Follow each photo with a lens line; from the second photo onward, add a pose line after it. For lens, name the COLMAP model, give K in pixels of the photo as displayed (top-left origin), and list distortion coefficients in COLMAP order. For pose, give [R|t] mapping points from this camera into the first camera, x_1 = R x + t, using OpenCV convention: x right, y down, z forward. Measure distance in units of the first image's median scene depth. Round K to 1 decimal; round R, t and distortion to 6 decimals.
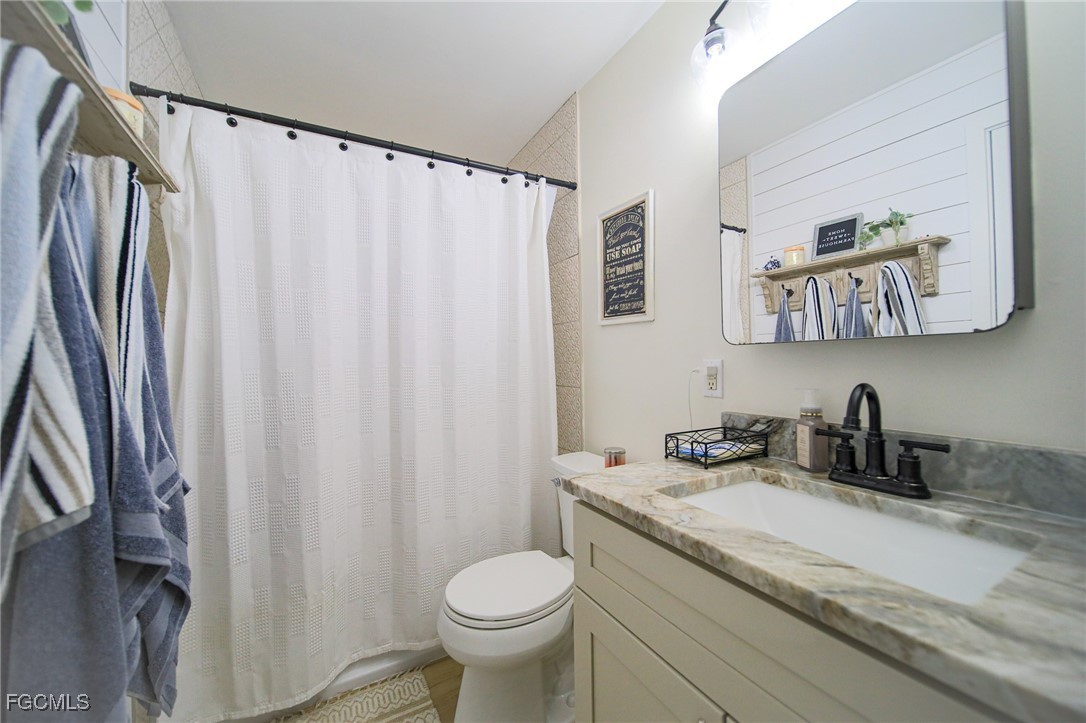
lens RADIAL K [[408.5, 0, 542.5], [0, 408.5, 359.3], [0, 0, 1]] dist [-0.007106, -0.000432]
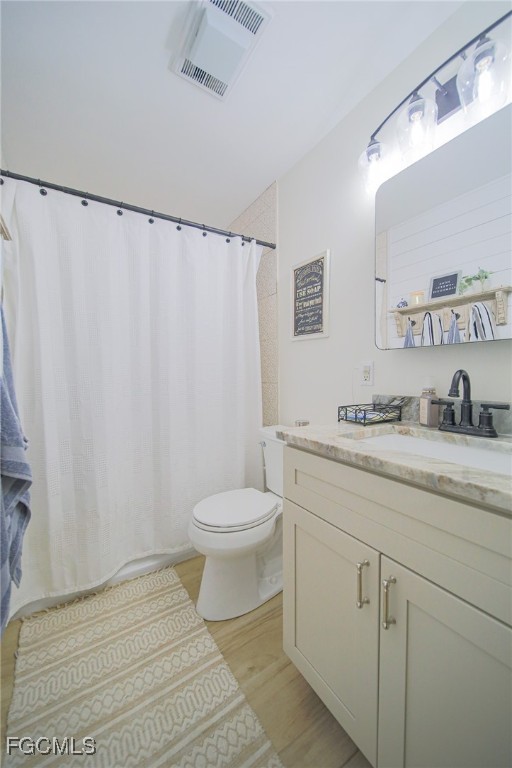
lens RADIAL K [[288.9, 0, 254.5], [0, 288.9, 383.5], [0, 0, 1]] dist [-0.007106, -0.000432]
pose [[0.998451, 0.005784, 0.055332, -0.068668], [-0.007804, 0.999308, 0.036359, 0.046295], [-0.055084, -0.036735, 0.997806, -0.073969]]
